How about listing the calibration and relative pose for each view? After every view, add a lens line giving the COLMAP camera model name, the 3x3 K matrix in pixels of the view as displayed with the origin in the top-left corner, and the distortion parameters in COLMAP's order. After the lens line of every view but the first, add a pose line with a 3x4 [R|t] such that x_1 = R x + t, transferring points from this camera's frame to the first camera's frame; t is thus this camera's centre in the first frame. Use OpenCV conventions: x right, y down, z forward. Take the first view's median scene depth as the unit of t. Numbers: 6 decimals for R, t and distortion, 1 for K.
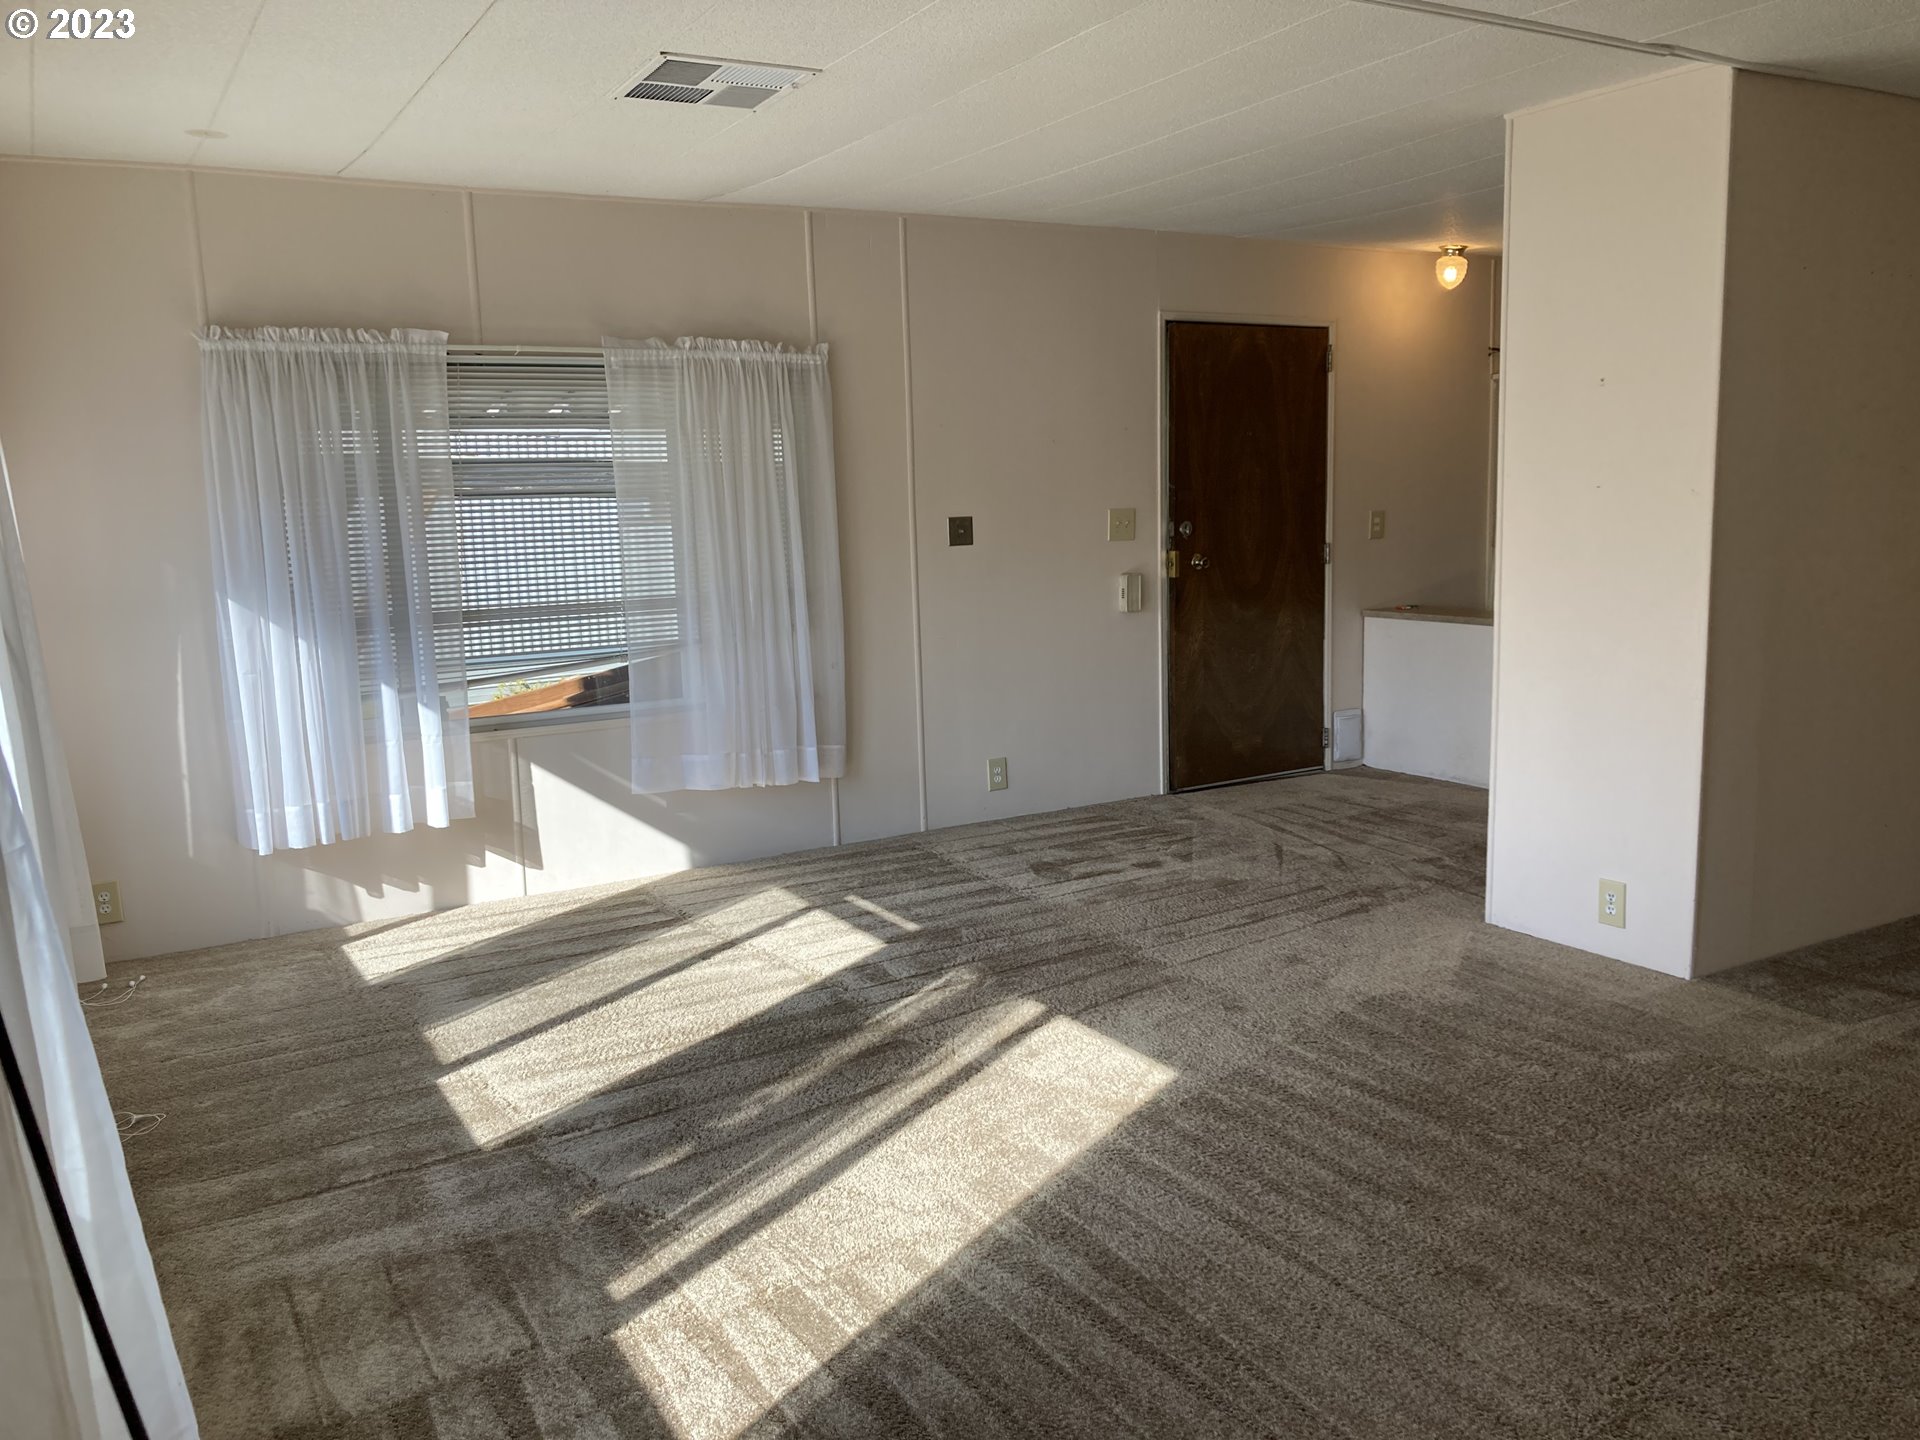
lens RADIAL K [[1590.6, 0, 968.1], [0, 1590.6, 726.1], [0, 0, 1]] dist [0.089777, -0.091737]
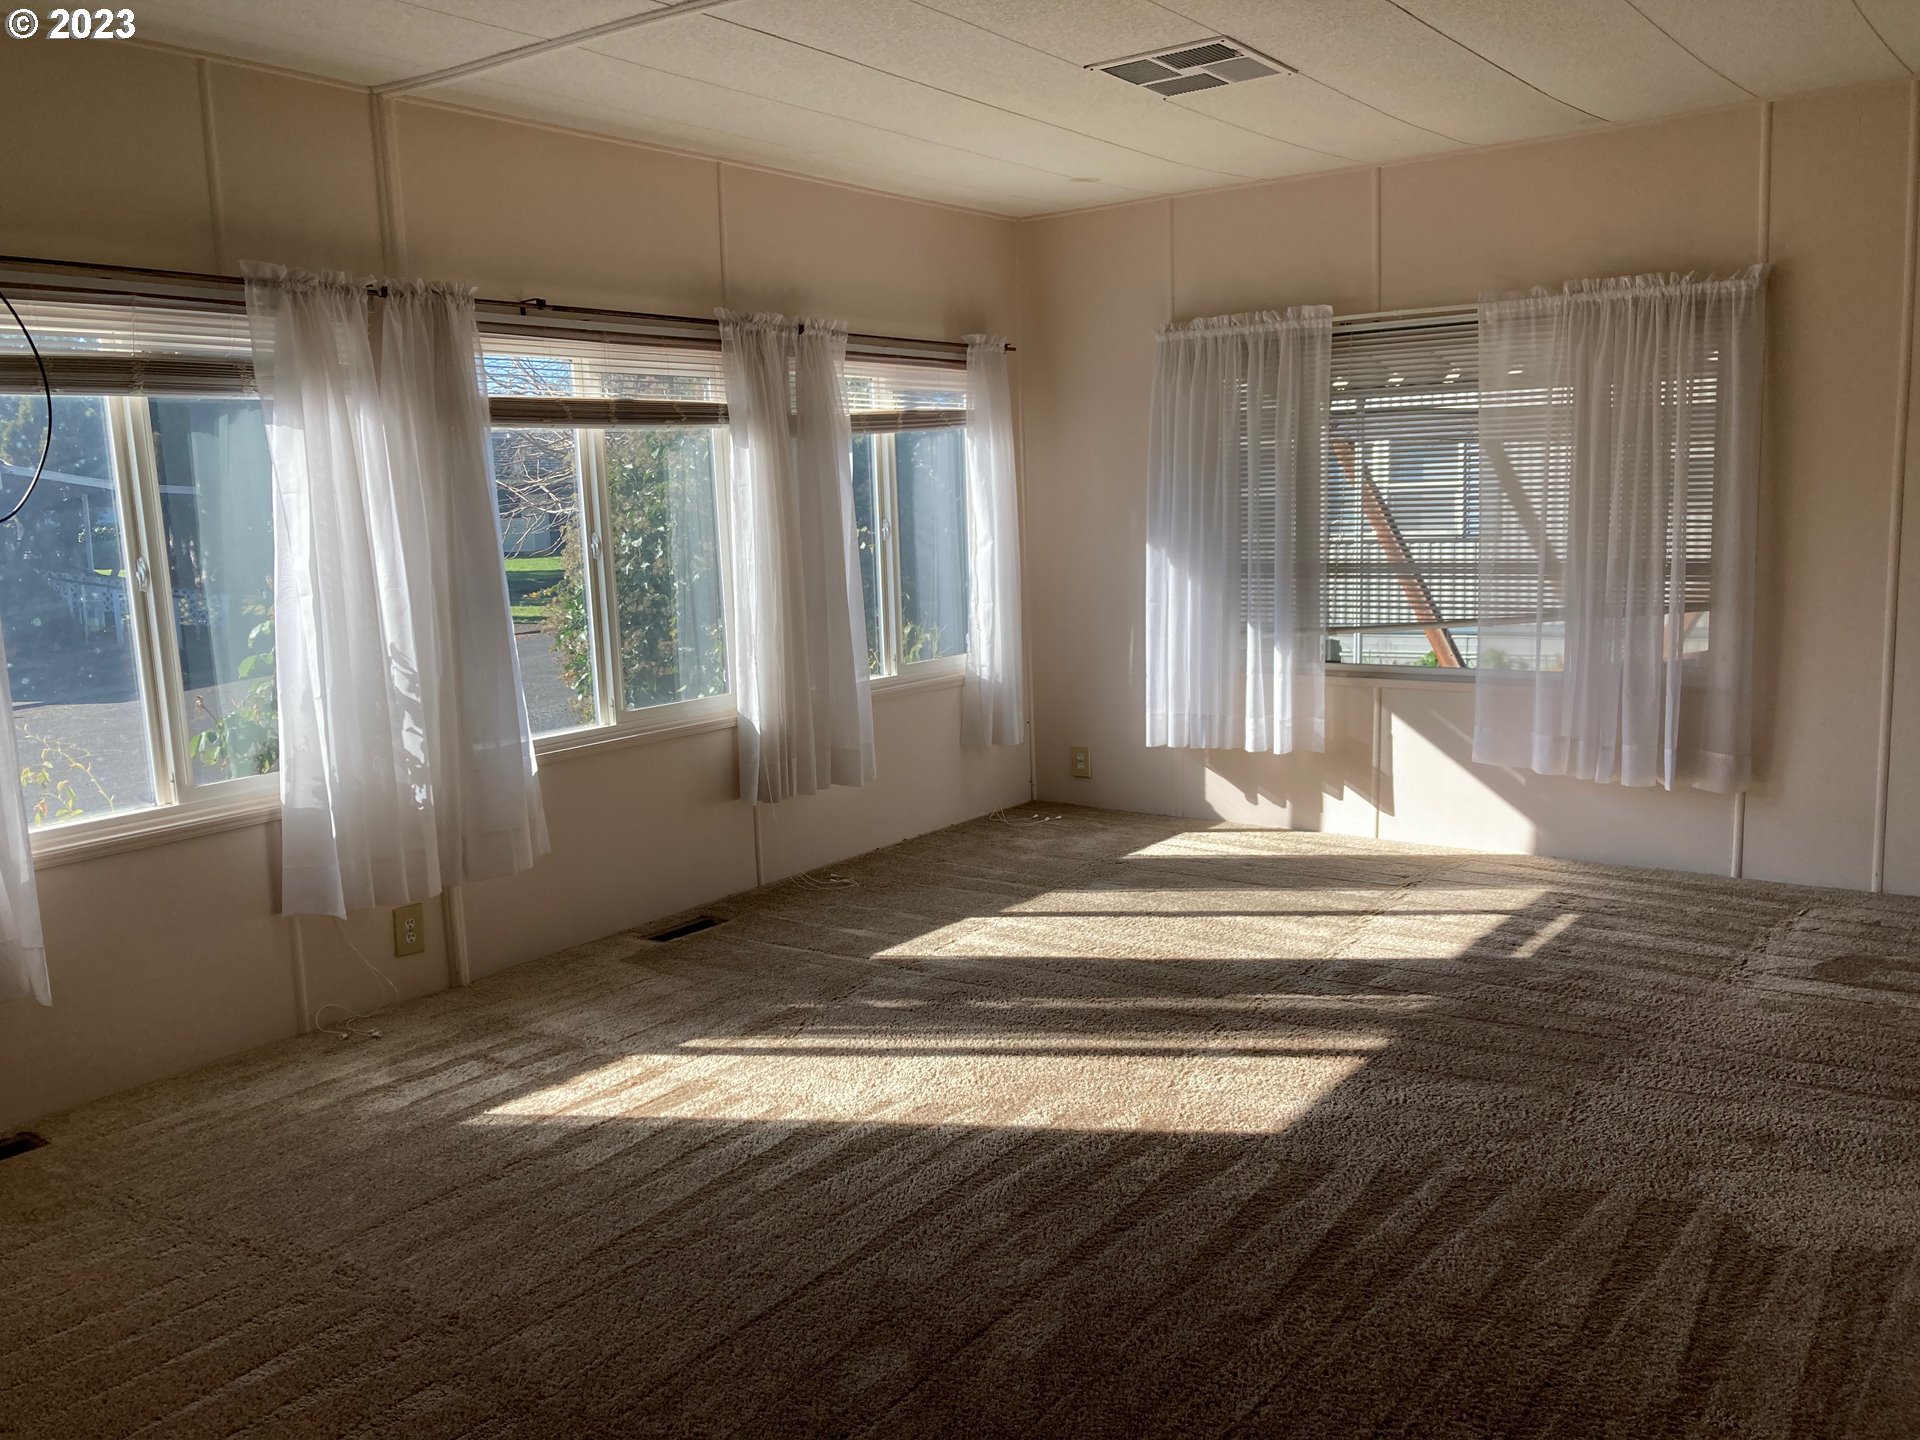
lens RADIAL K [[1590.6, 0, 972.0], [0, 1590.6, 708.8], [0, 0, 1]] dist [0.089777, -0.091737]
pose [[0.399793, 0.148606, -0.904479, 0.605375], [-0.125053, 0.986386, 0.106788, -0.061436], [0.908035, 0.070415, 0.412934, 0.352159]]
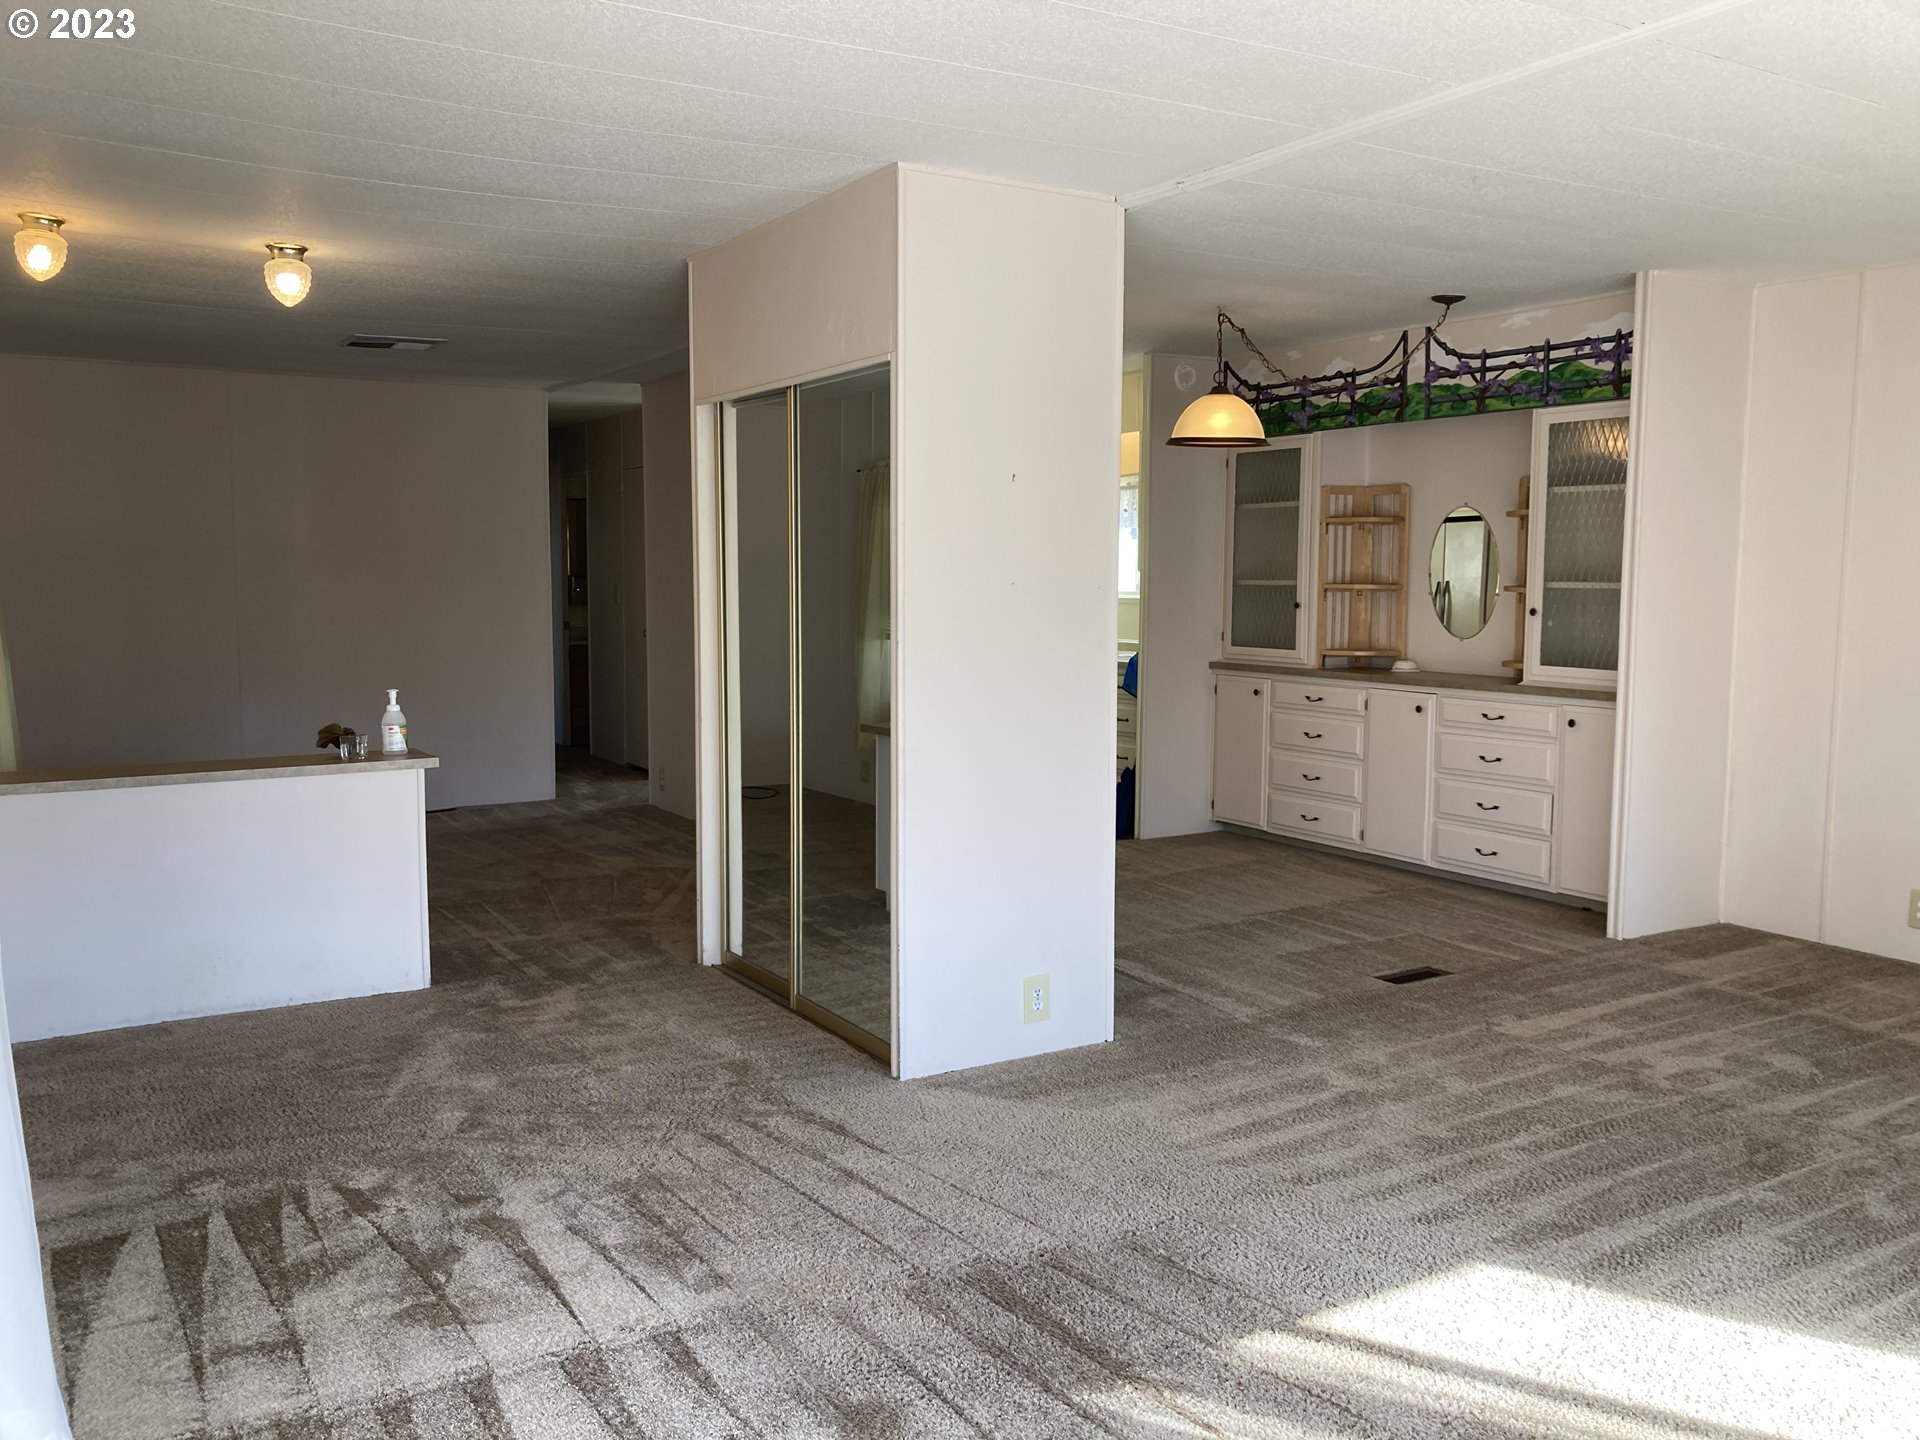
lens RADIAL K [[1590.6, 0, 961.7], [0, 1590.6, 718.3], [0, 0, 1]] dist [0.089777, -0.091737]
pose [[-0.032558, -0.068952, 0.997089, -0.511018], [0.143393, 0.986975, 0.072934, -0.125742], [-0.989130, 0.145351, -0.022246, 0.918424]]
